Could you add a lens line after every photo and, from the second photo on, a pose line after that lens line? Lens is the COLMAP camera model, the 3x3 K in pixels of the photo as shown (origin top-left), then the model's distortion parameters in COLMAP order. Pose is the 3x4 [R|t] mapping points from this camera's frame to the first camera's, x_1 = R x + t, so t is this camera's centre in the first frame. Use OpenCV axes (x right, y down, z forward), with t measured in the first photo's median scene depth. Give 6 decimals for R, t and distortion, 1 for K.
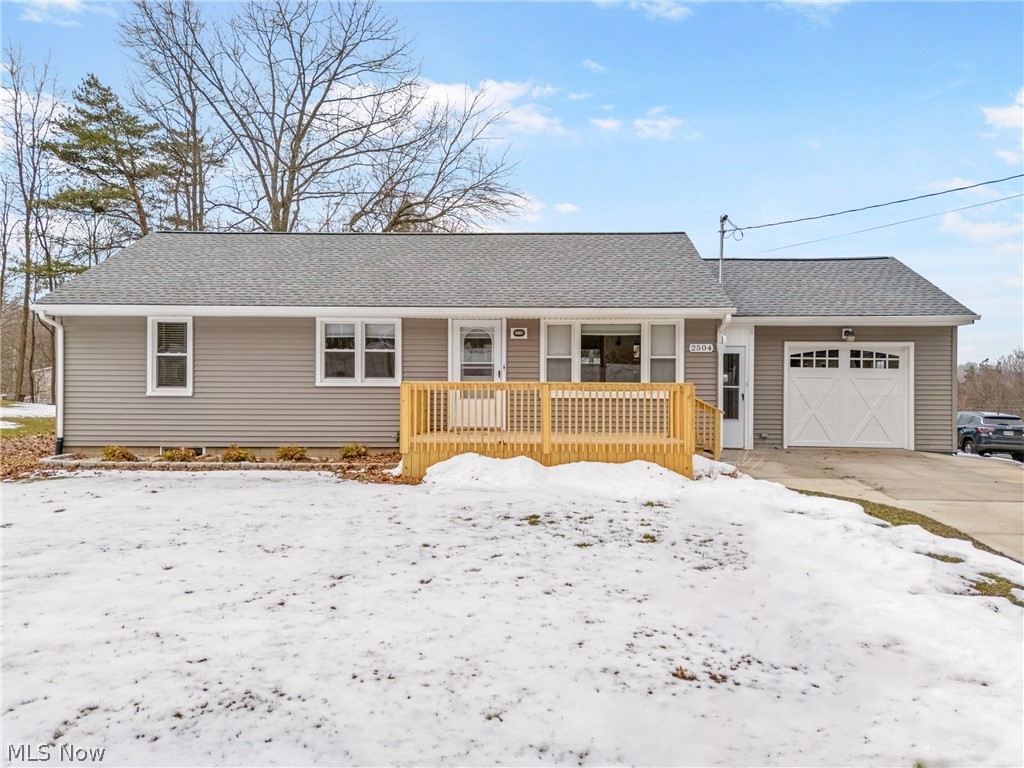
lens RADIAL K [[761.9, 0, 516.7], [0, 761.9, 382.3], [0, 0, 1]] dist [0.057675, -0.050804]
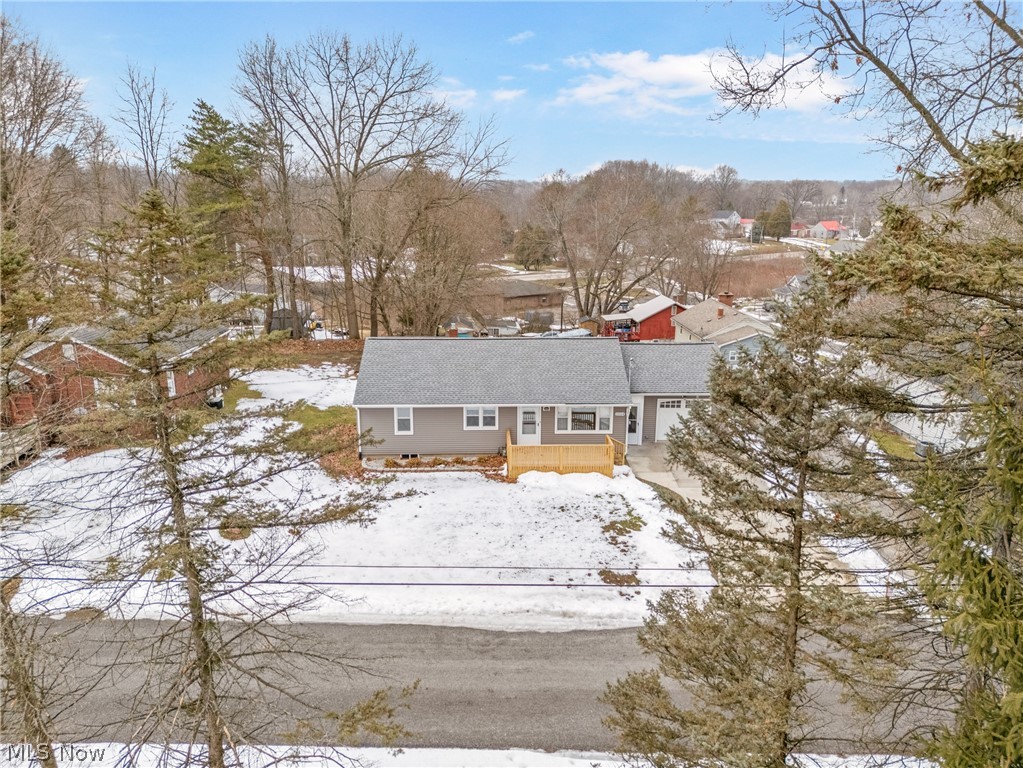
lens RADIAL K [[761.2, 0, 503.2], [0, 761.2, 382.7], [0, 0, 1]] dist [0.057675, -0.050804]
pose [[0.999129, -0.011997, 0.039972, -0.230873], [0.001237, 0.965880, 0.258987, -0.774181], [-0.041715, -0.258712, 0.965053, -1.323483]]
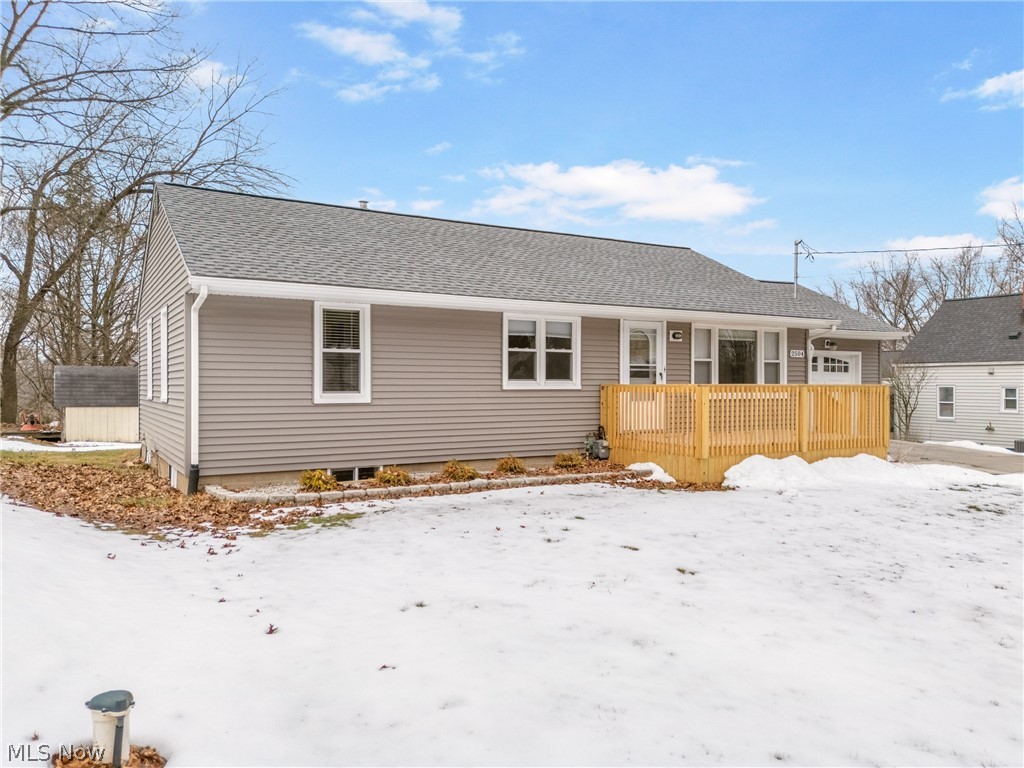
lens RADIAL K [[761.9, 0, 504.6], [0, 761.9, 382.8], [0, 0, 1]] dist [0.057675, -0.050804]
pose [[0.858177, -0.002659, 0.513346, -0.710454], [0.003452, 0.999994, -0.000592, -0.002362], [-0.513342, 0.002281, 0.858181, 0.243629]]
